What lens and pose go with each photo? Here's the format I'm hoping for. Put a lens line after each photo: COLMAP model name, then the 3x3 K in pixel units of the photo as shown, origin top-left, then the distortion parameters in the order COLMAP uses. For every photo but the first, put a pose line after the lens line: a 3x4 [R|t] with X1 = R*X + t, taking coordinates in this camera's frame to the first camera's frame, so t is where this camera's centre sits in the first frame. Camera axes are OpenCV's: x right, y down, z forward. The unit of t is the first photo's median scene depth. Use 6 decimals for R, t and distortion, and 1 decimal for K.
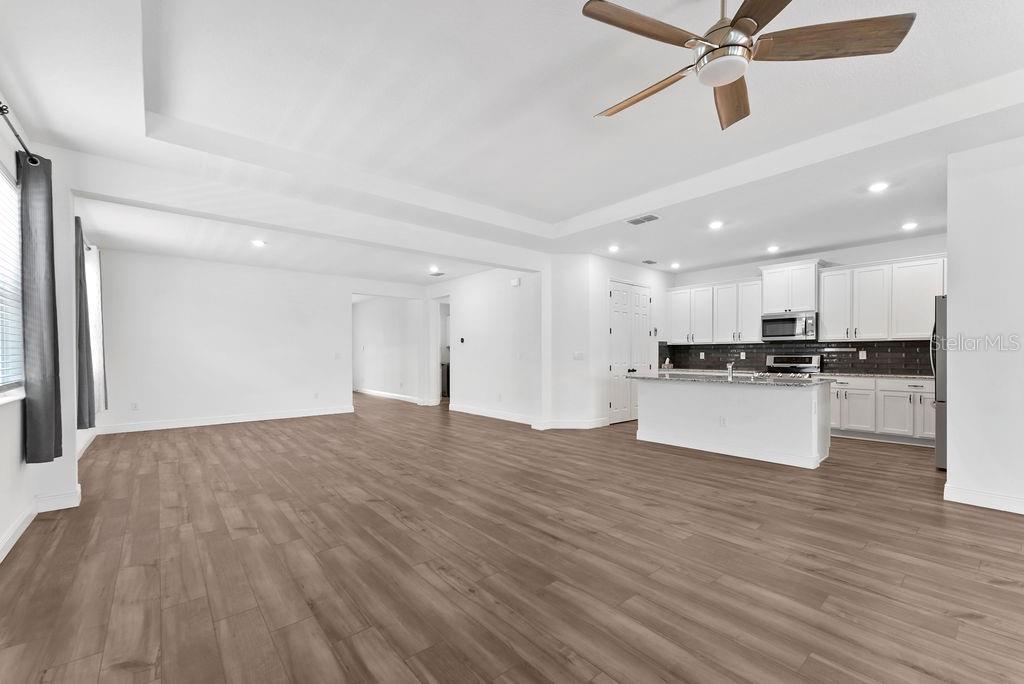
lens RADIAL K [[417.1, 0, 511.5], [0, 417.1, 371.2], [0, 0, 1]] dist [-0.002077, -0.000352]
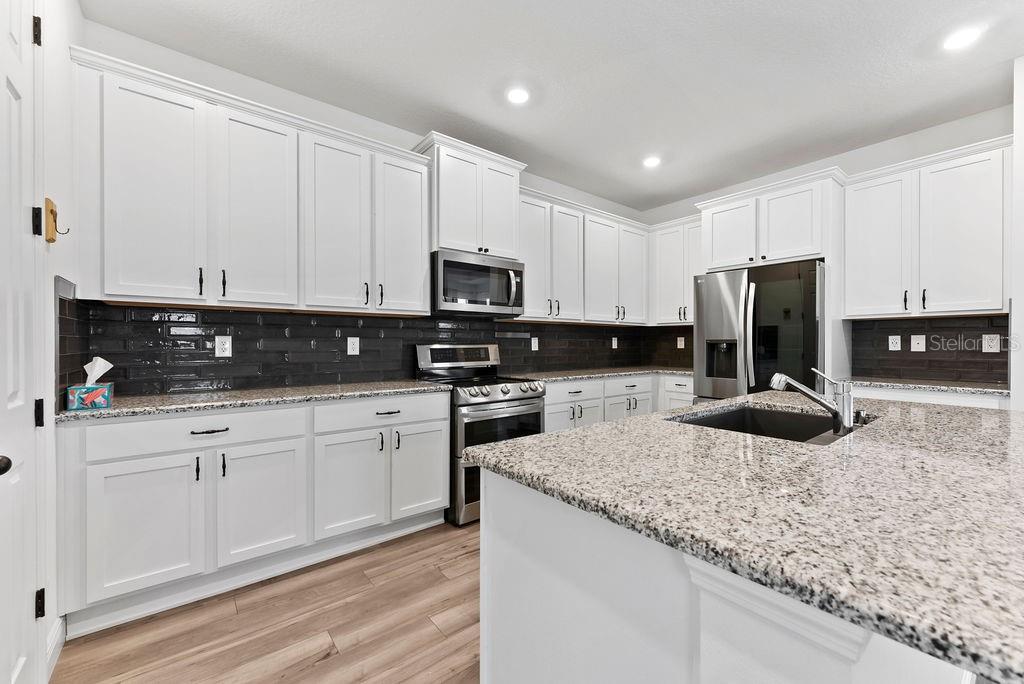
lens RADIAL K [[415.3, 0, 512.0], [0, 415.3, 342.0], [0, 0, 1]] dist [0.000650, -0.000104]
pose [[0.010616, 0.006281, 0.999924, 0.180706], [0.041453, 0.999118, -0.006716, -0.034671], [-0.999084, 0.041521, 0.010346, 0.916848]]
